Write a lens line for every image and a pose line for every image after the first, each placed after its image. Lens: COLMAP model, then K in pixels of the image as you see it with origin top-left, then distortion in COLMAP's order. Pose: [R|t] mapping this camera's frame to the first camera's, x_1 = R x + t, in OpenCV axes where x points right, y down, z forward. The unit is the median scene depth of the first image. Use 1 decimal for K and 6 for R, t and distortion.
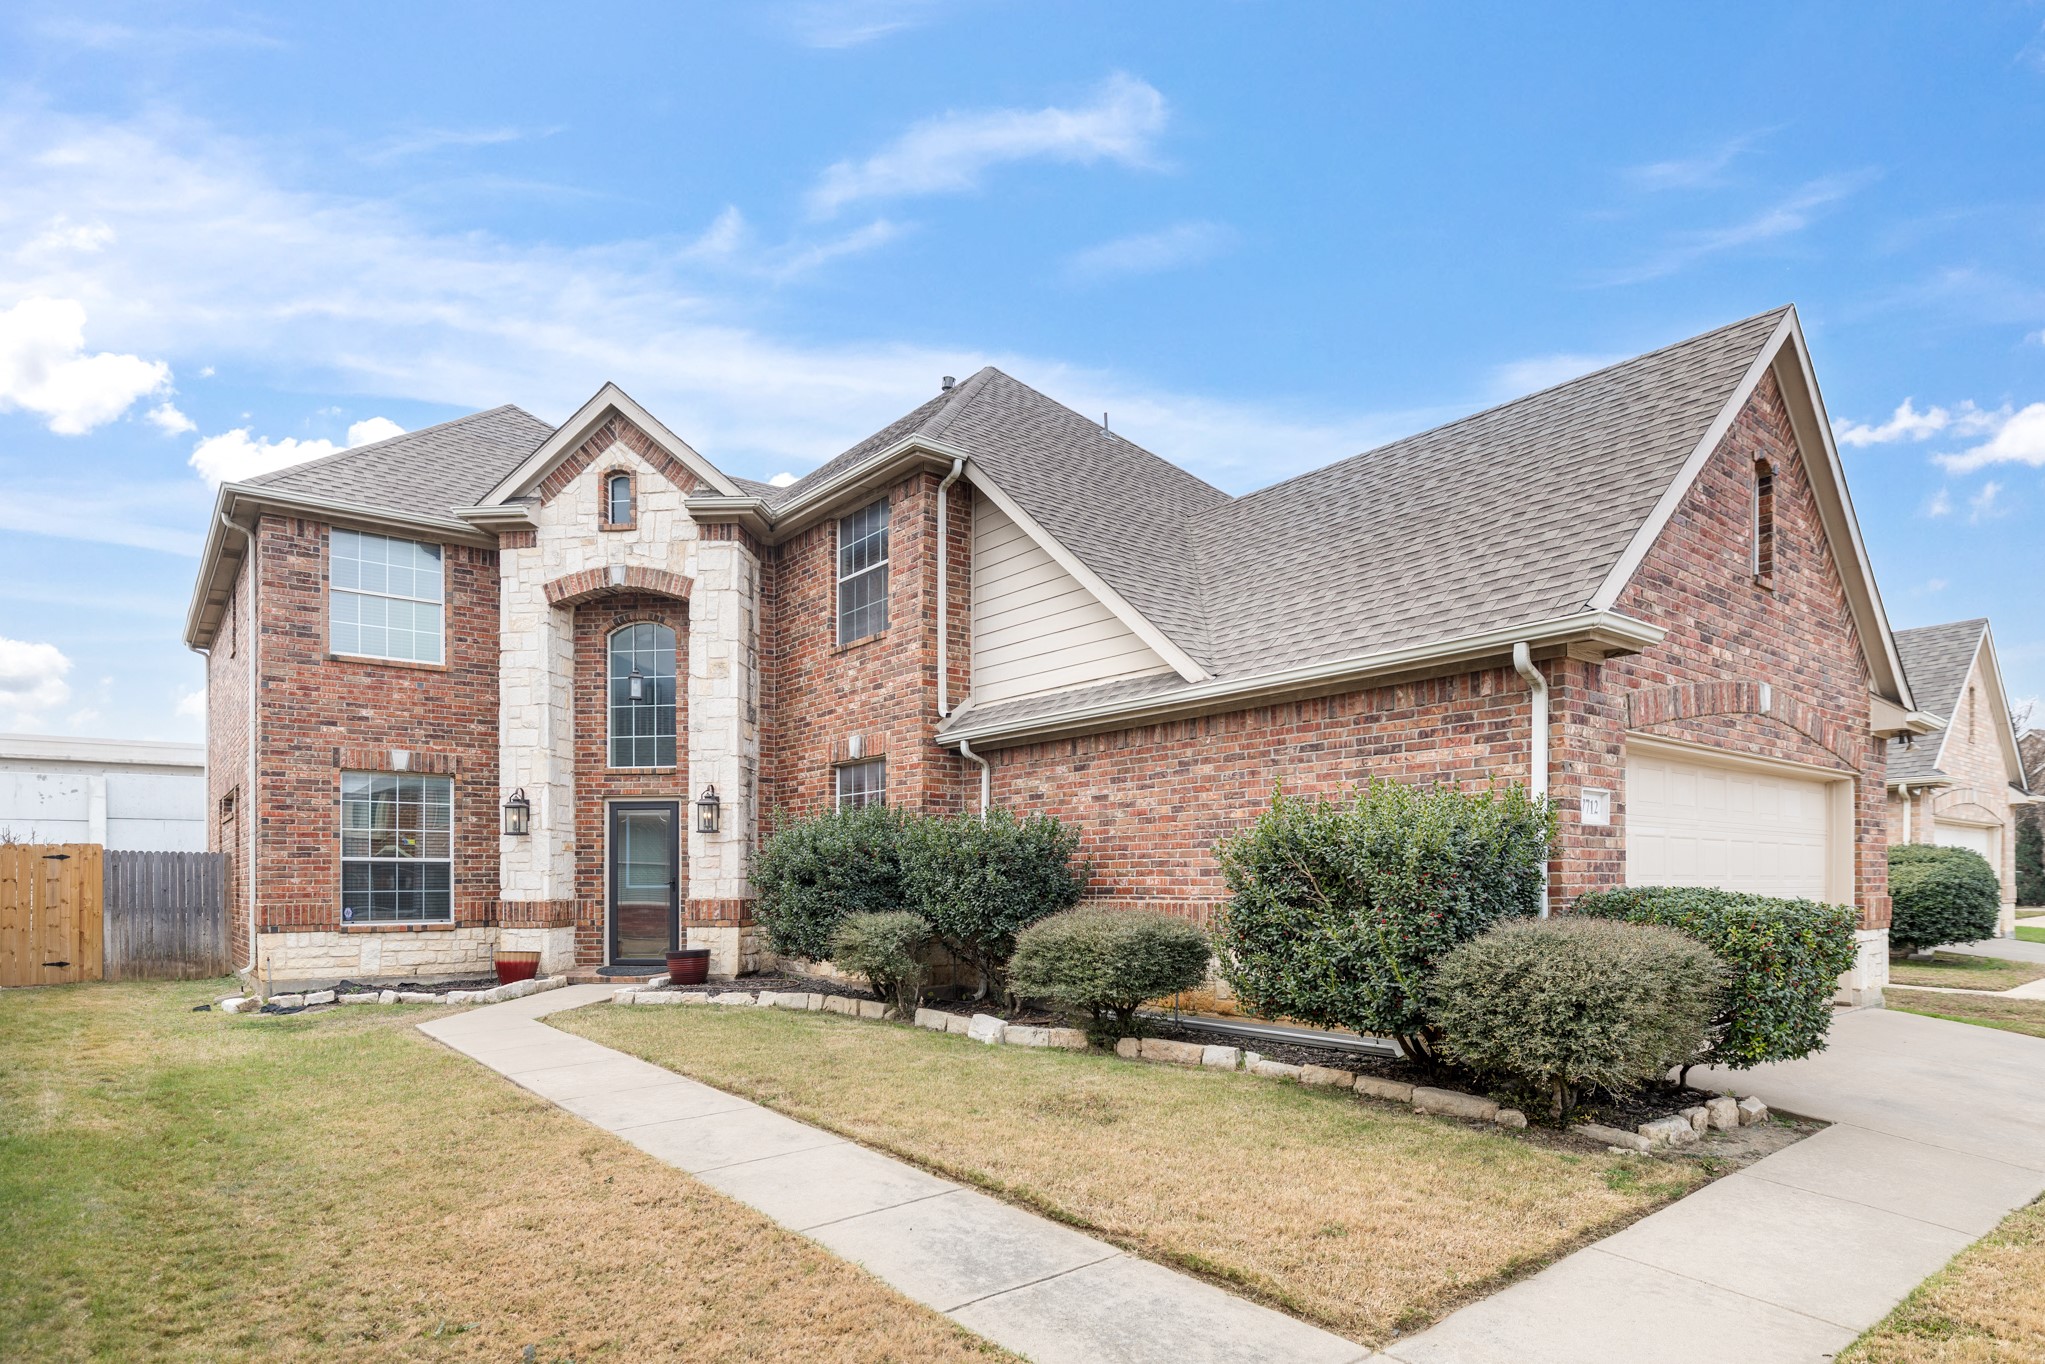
lens RADIAL K [[1096.6, 0, 1023.3], [0, 1096.6, 863.4], [0, 0, 1]] dist [0.002712, 0.001117]
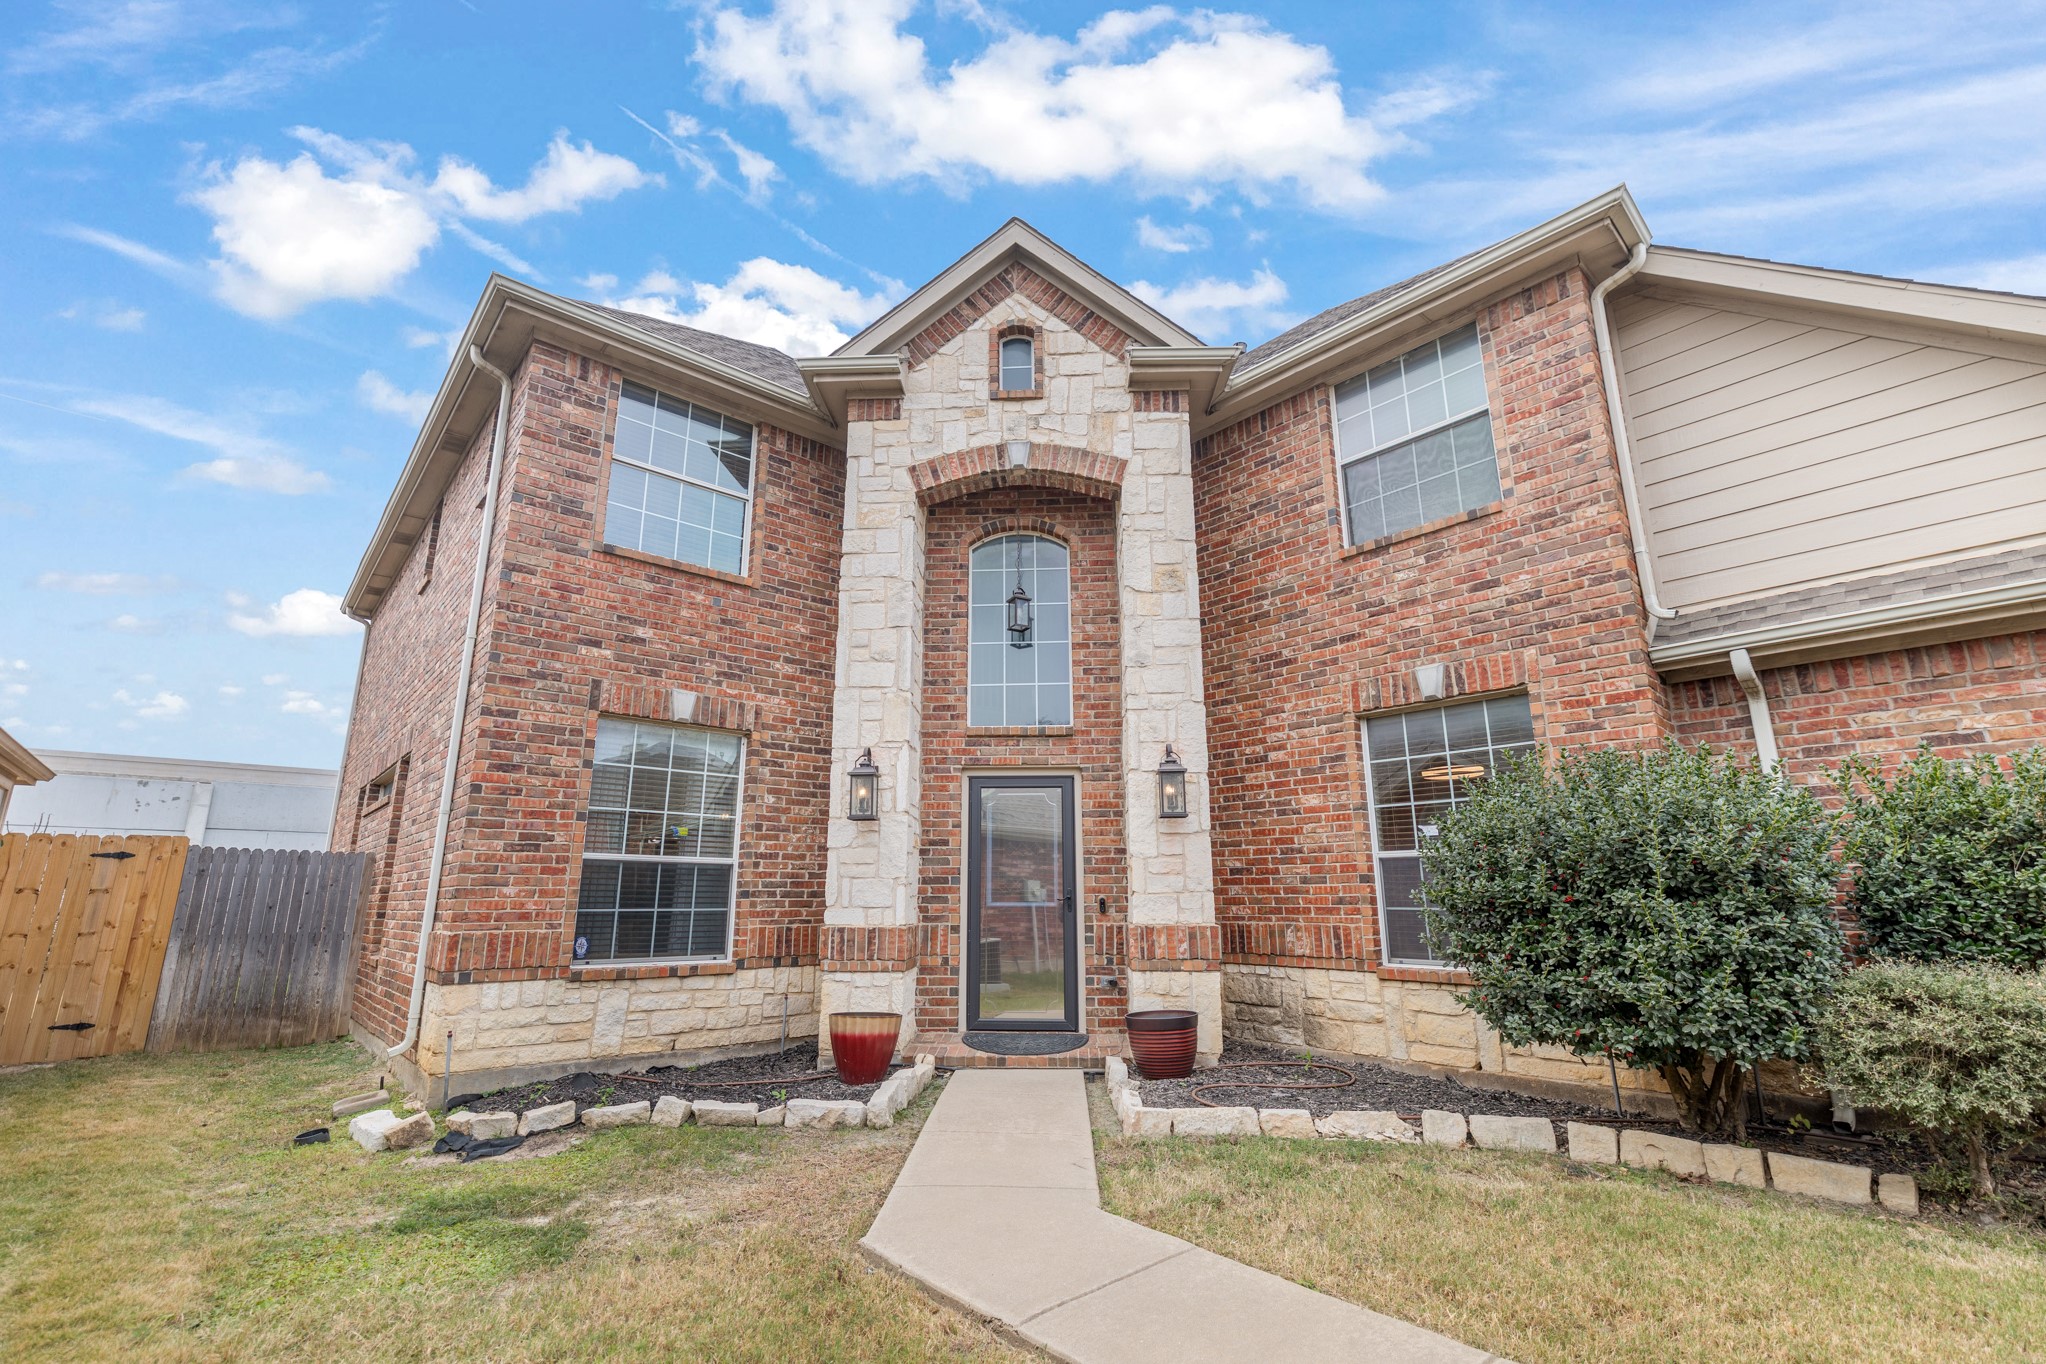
lens RADIAL K [[884.0, 0, 1023.0], [0, 884.0, 682.0], [0, 0, 1]] dist [-0.000352, 0.003320]
pose [[0.999075, 0.014274, 0.040569, -0.386907], [-0.004724, 0.974028, -0.226379, 0.012051], [-0.042747, 0.225977, 0.973194, 0.472013]]
